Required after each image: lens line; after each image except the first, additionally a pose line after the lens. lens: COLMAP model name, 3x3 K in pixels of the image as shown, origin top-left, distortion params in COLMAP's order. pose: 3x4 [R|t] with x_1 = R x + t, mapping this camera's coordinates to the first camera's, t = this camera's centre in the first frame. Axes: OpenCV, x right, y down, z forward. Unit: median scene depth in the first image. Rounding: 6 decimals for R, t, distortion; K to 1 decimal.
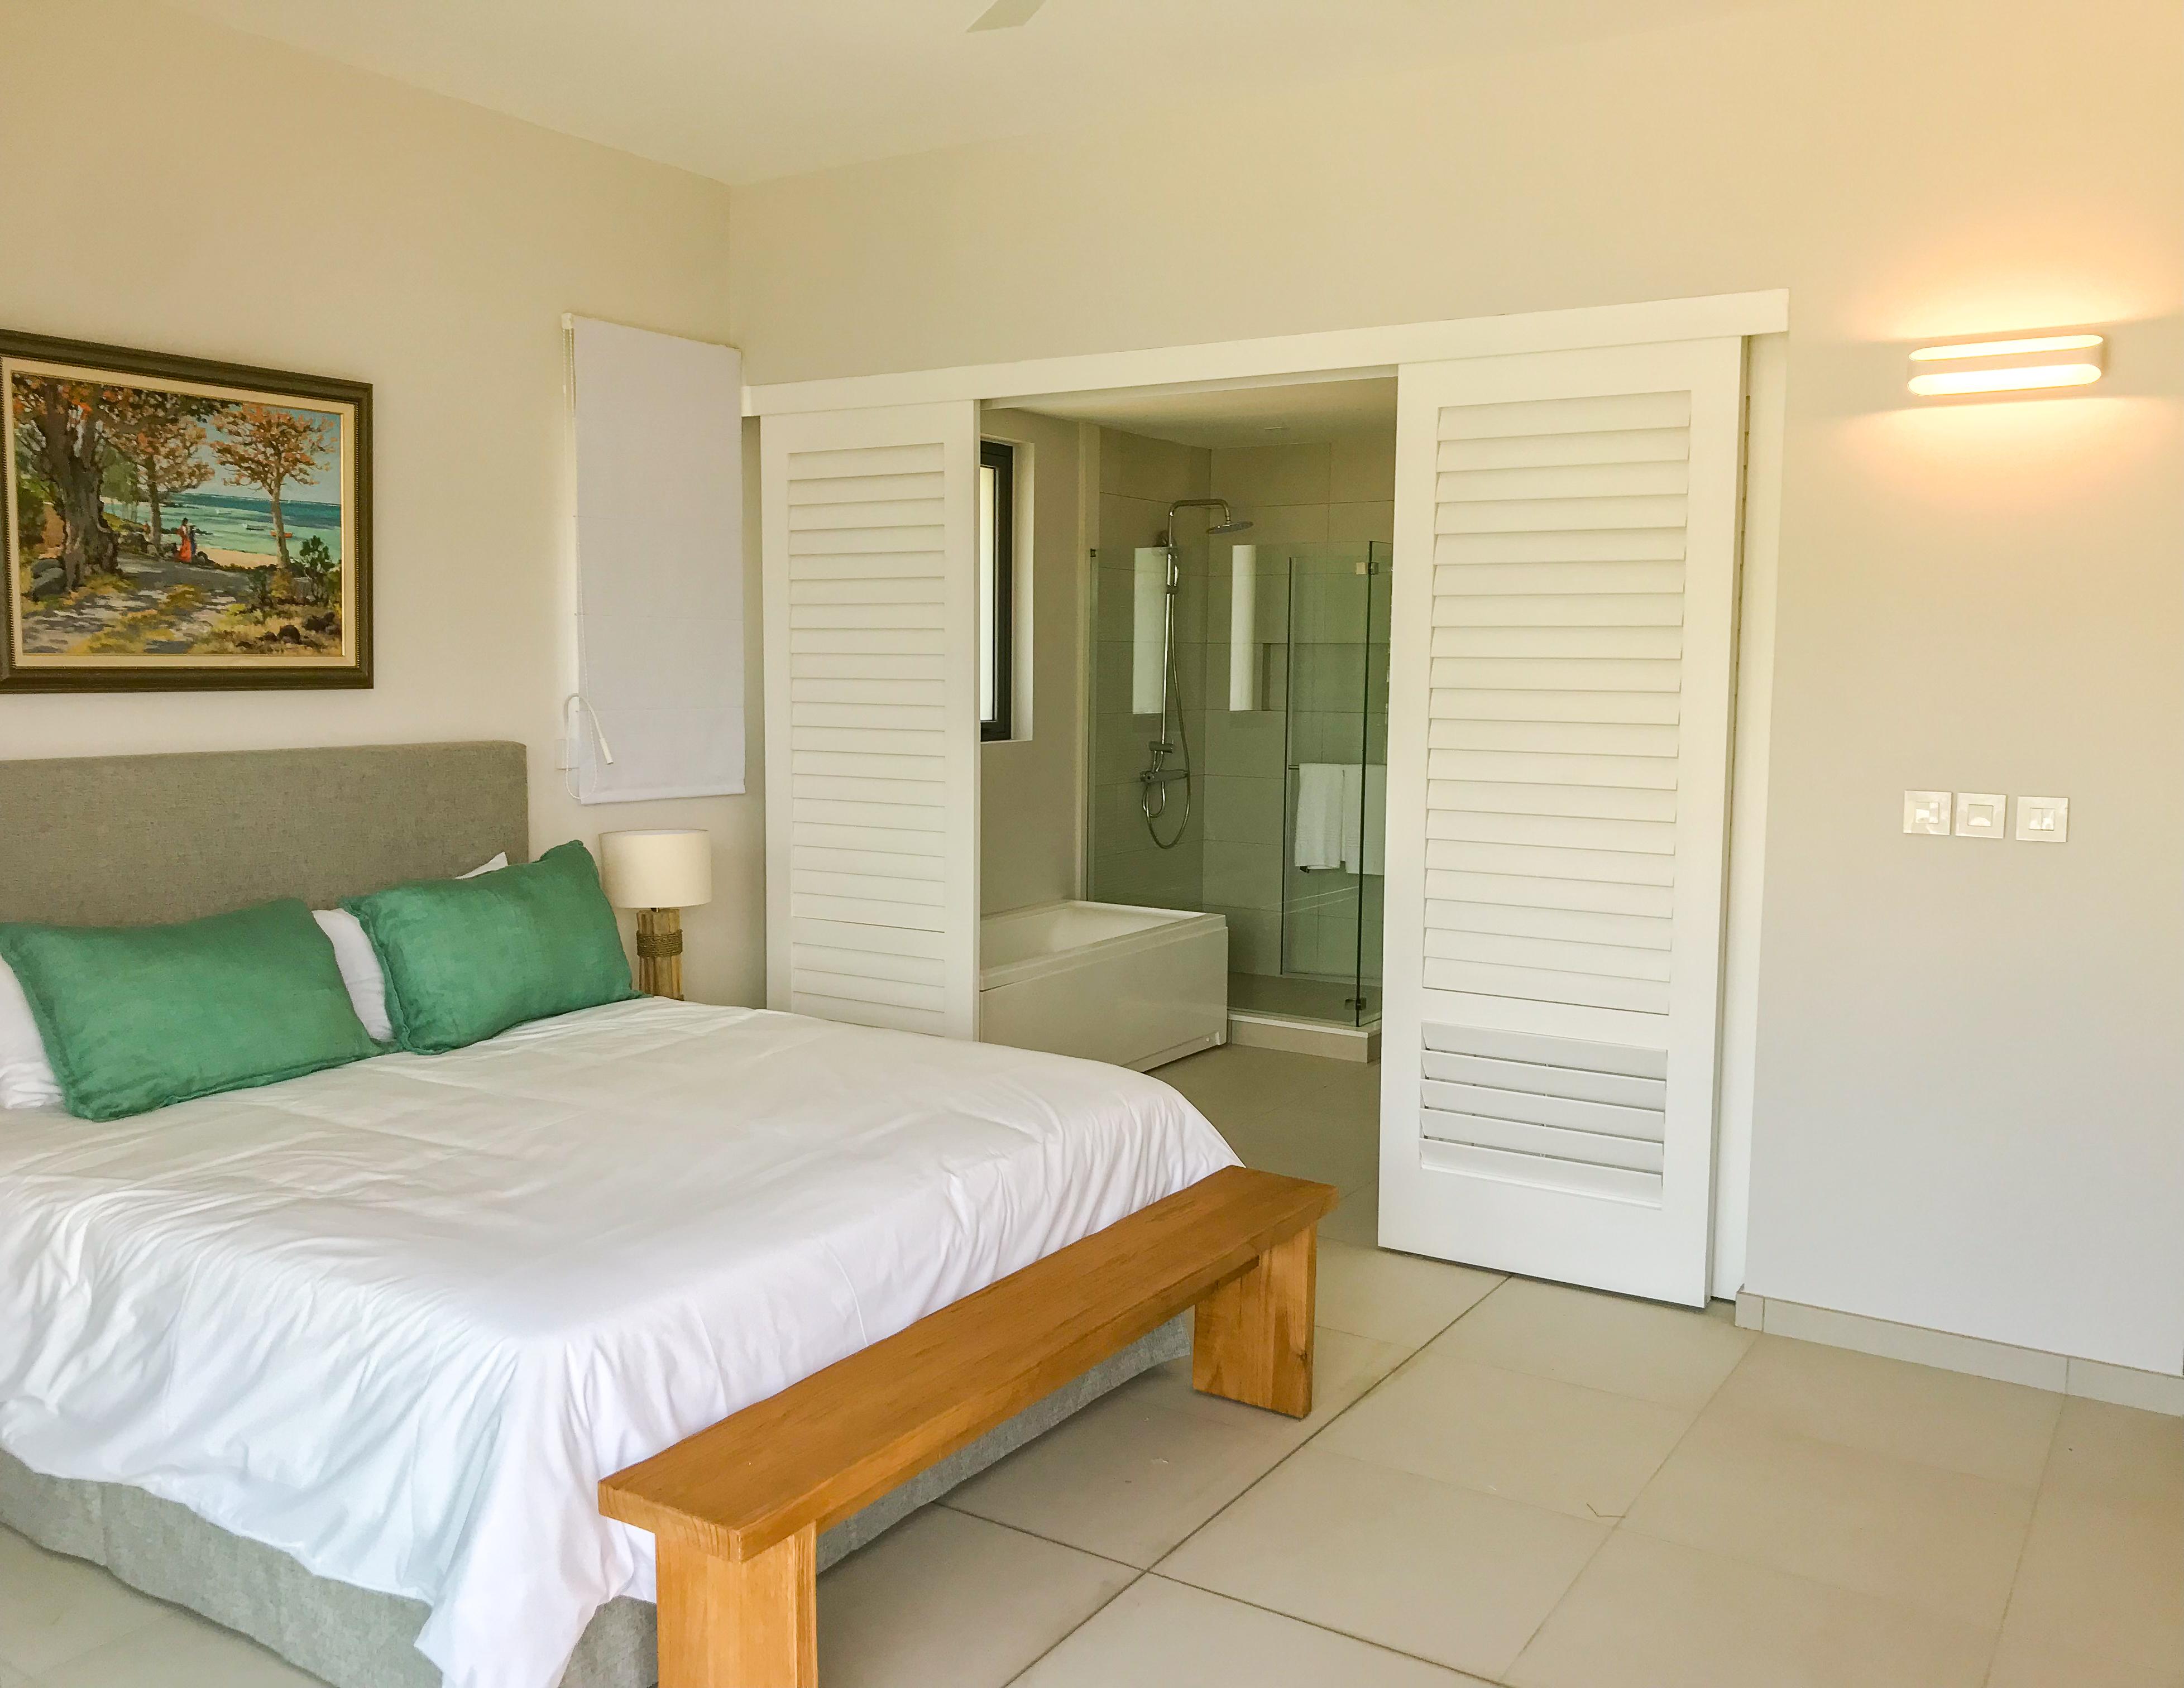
lens RADIAL K [[1811.3, 0, 1089.0], [0, 1811.3, 836.7], [0, 0, 1]] dist [-0.009097, -0.000375]
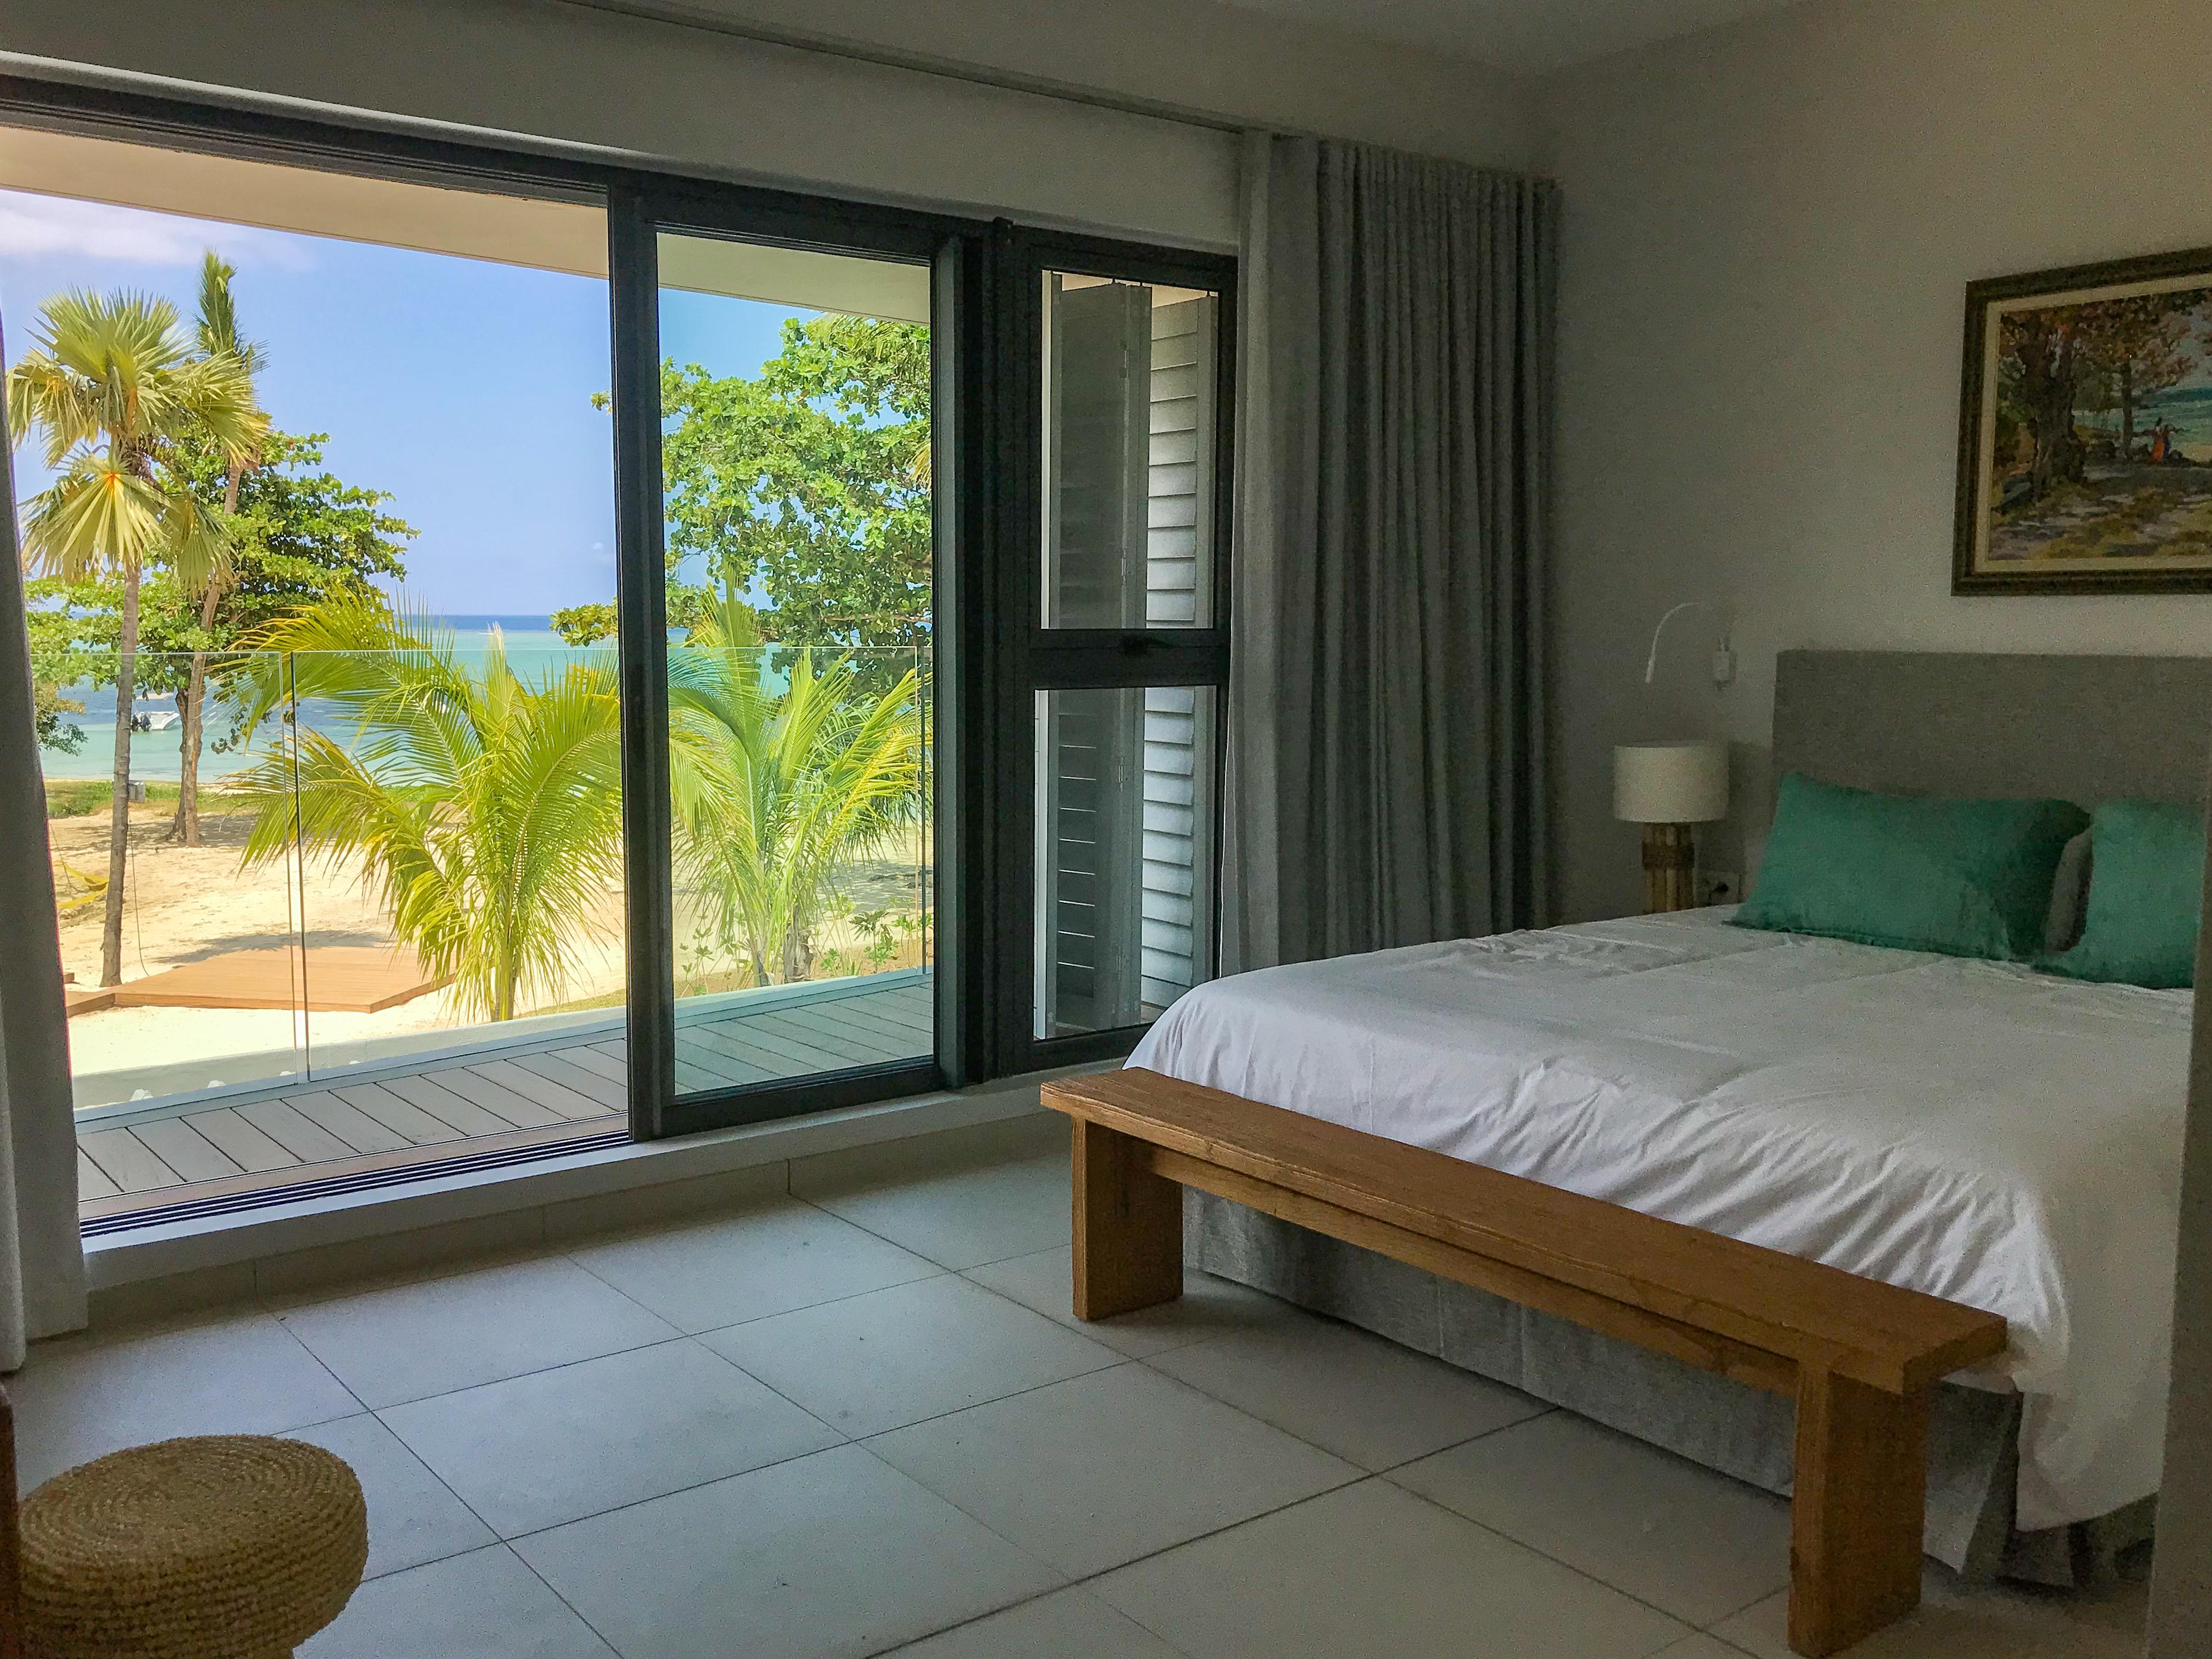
lens RADIAL K [[1946.1, 0, 1103.5], [0, 1946.1, 831.7], [0, 0, 1]] dist [-0.002212, 0.001278]
pose [[-0.350055, 0.077626, -0.933507, 0.728848], [-0.107418, 0.986660, 0.122326, -0.021856], [0.930550, 0.143097, -0.337046, 0.874908]]
